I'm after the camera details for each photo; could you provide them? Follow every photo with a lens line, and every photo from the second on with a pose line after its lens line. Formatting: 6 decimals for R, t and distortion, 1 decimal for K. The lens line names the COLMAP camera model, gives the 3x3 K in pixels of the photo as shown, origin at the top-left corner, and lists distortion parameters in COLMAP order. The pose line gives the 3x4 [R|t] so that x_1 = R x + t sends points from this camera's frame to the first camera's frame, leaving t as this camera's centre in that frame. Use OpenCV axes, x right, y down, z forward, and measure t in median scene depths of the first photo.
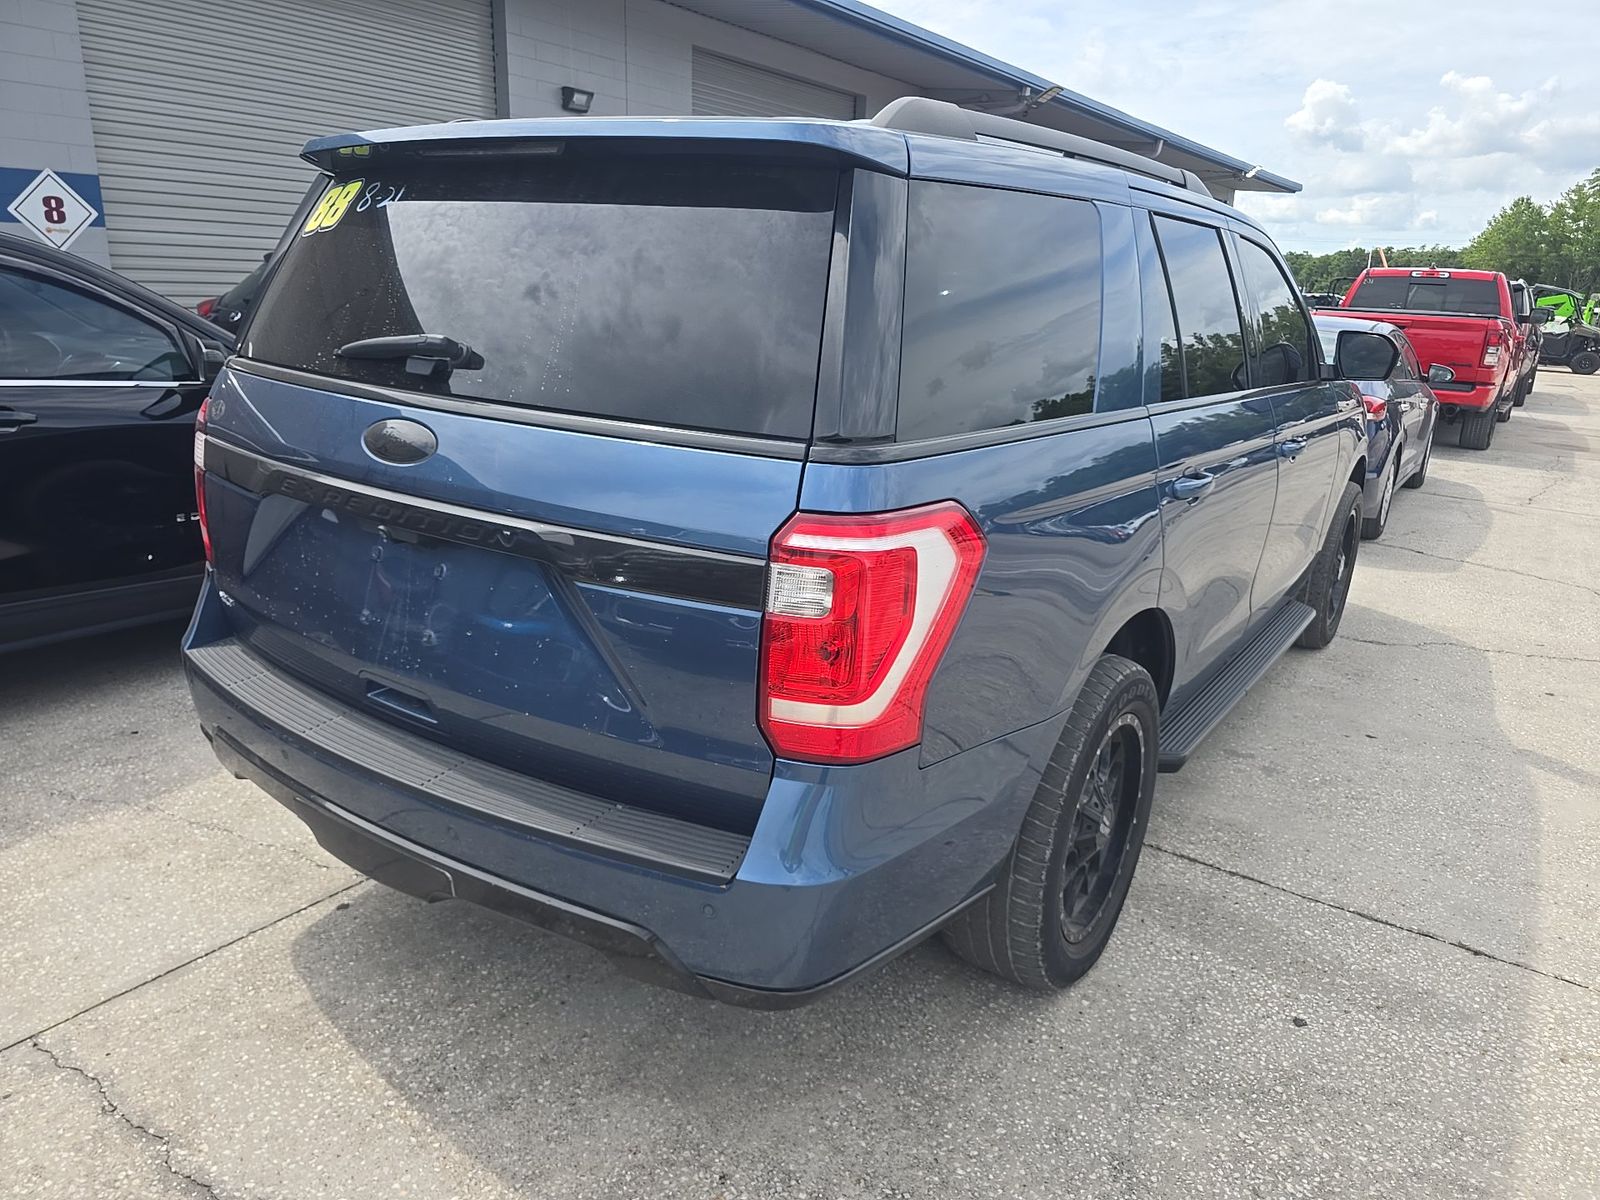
lens RADIAL K [[1083.5, 0, 803.4], [0, 1083.5, 597.8], [0, 0, 1]] dist [0.031159, -0.024390]
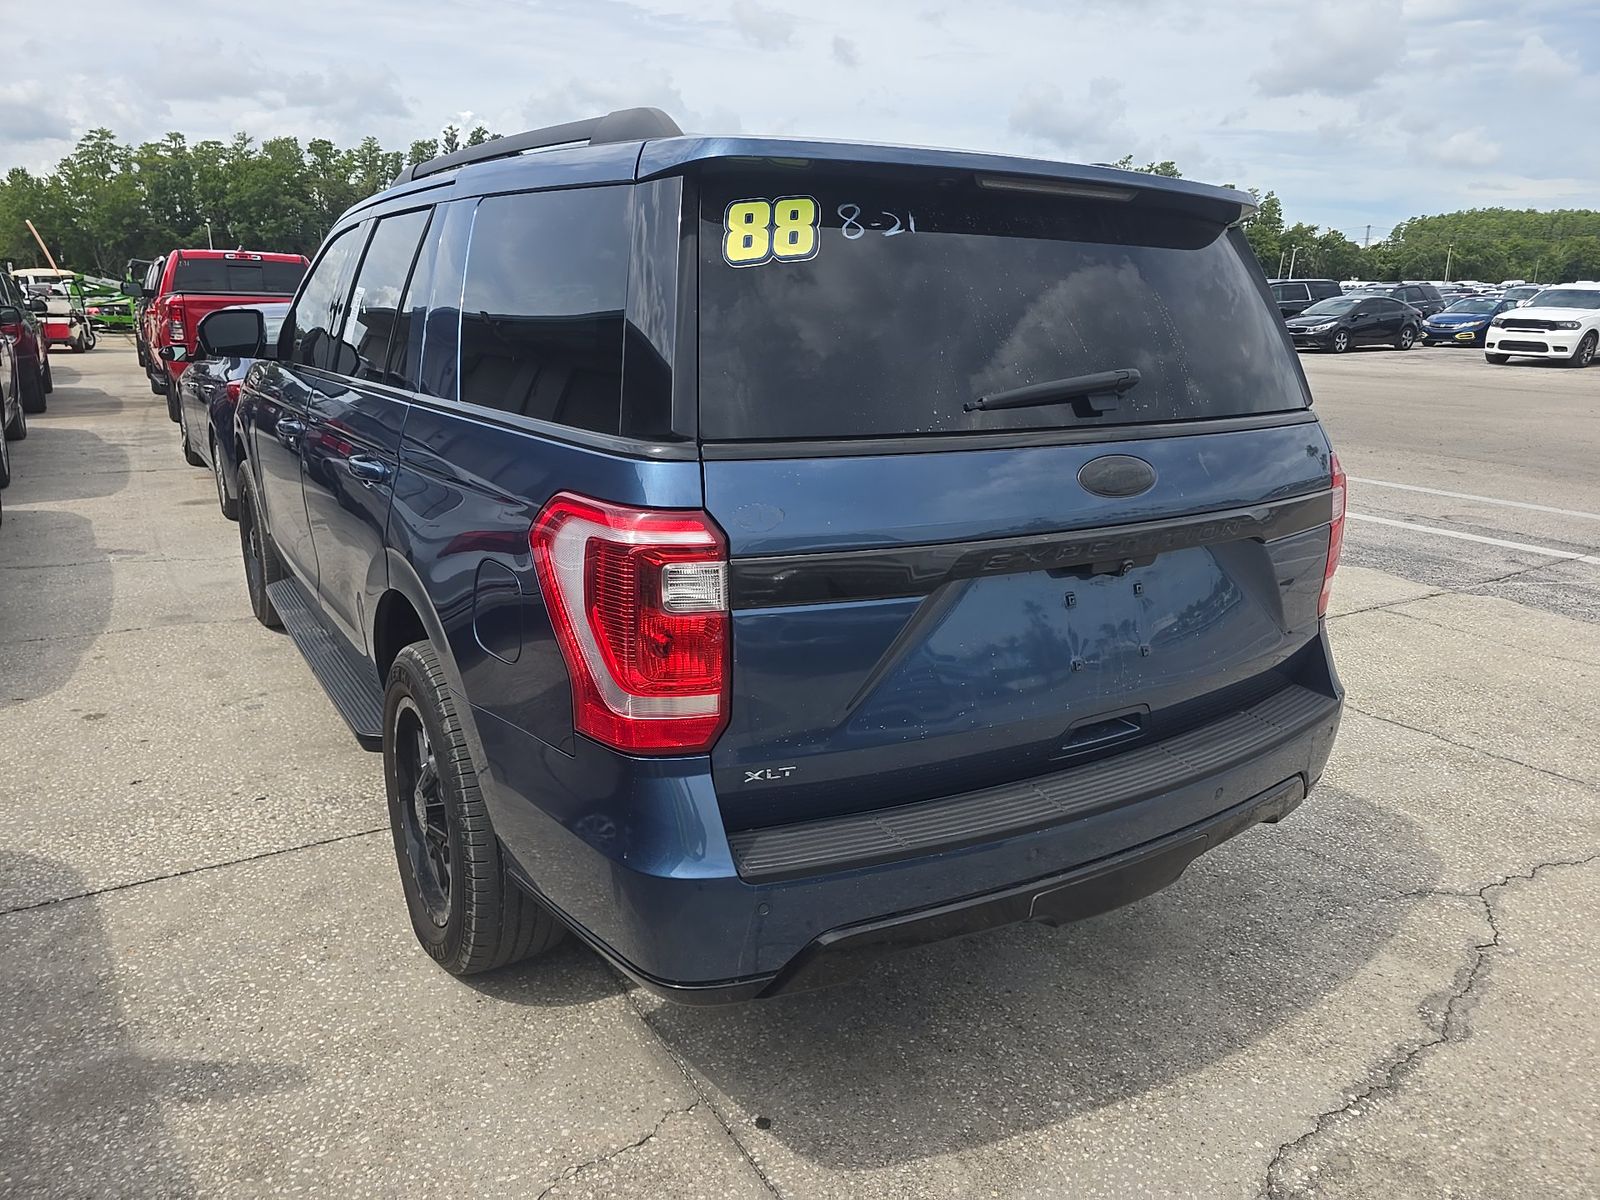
lens RADIAL K [[1083.5, 0, 802.6], [0, 1083.5, 601.1], [0, 0, 1]] dist [0.031159, -0.024390]
pose [[0.398927, -0.279378, 0.873387, -1.269359], [0.257161, 0.948322, 0.185888, -0.267306], [-0.880185, 0.150445, 0.450156, 0.732511]]
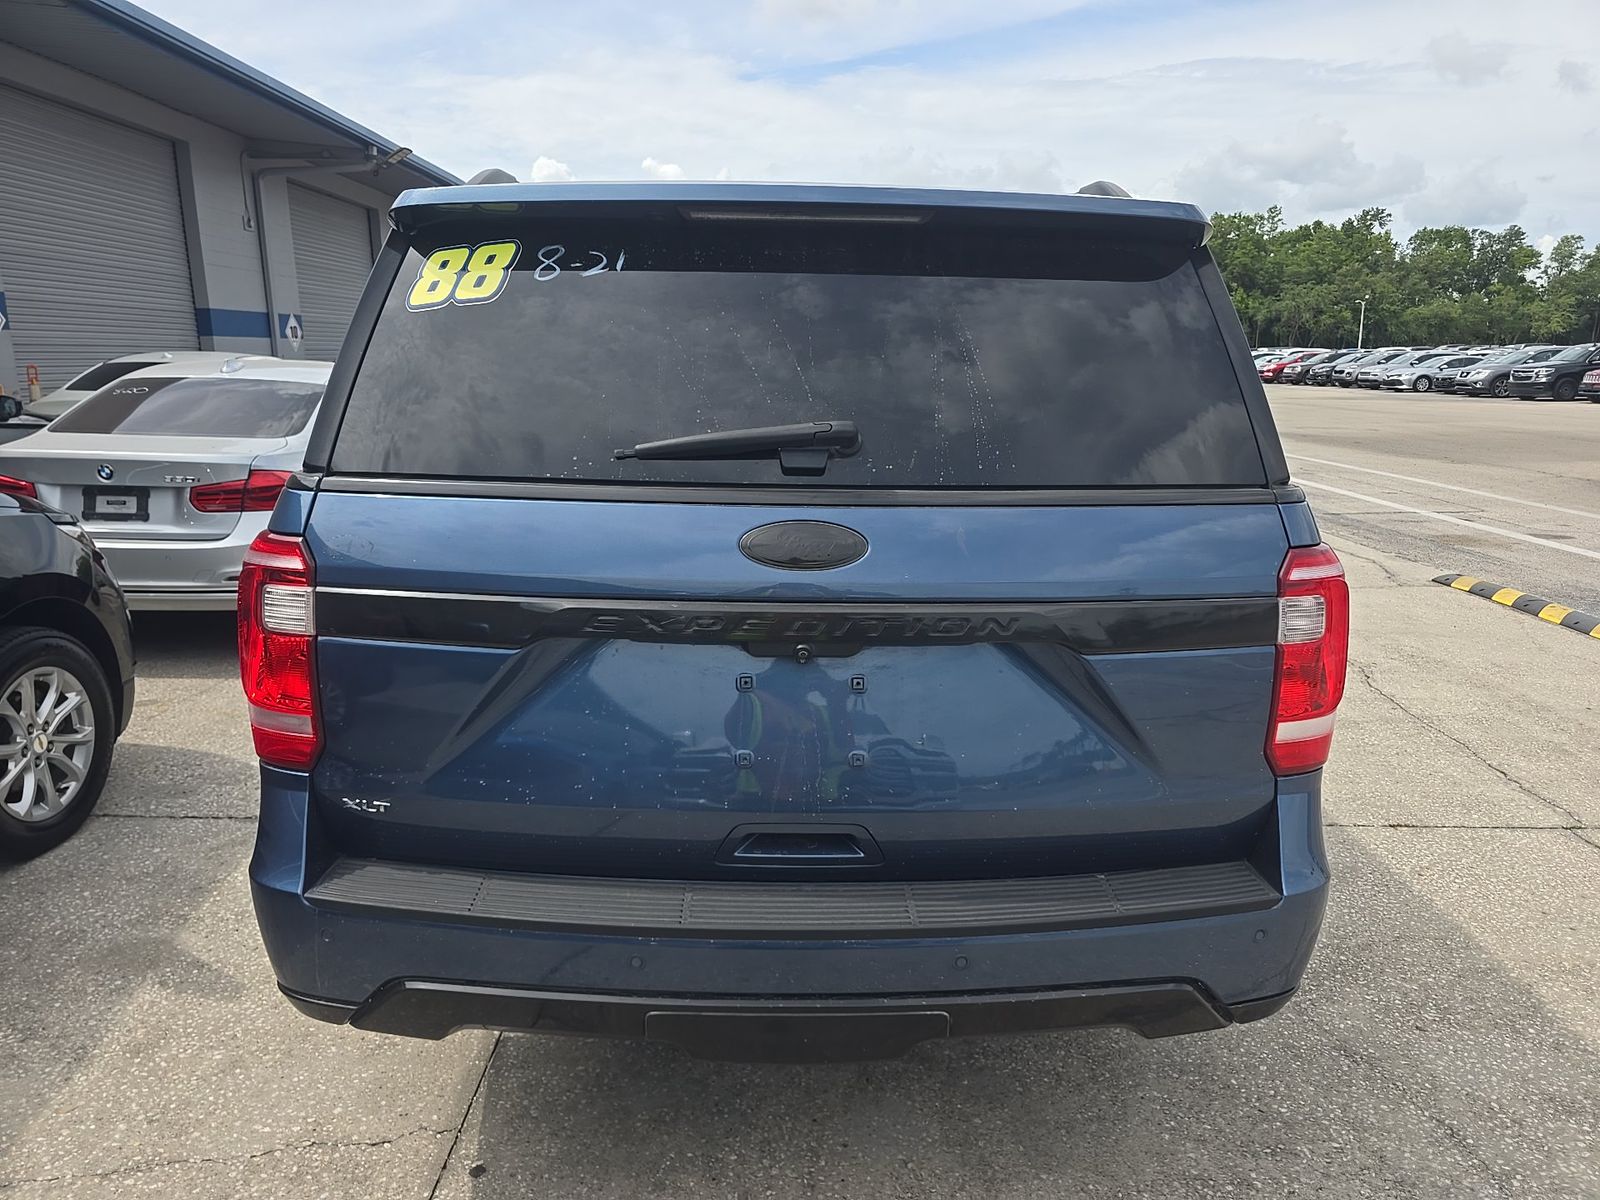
lens RADIAL K [[1083.5, 0, 799.9], [0, 1083.5, 606.4], [0, 0, 1]] dist [0.031159, -0.024390]
pose [[0.816132, -0.161957, 0.554706, -0.770546], [0.186438, 0.982387, 0.012523, -0.095606], [-0.546964, 0.093198, 0.831952, 0.258517]]
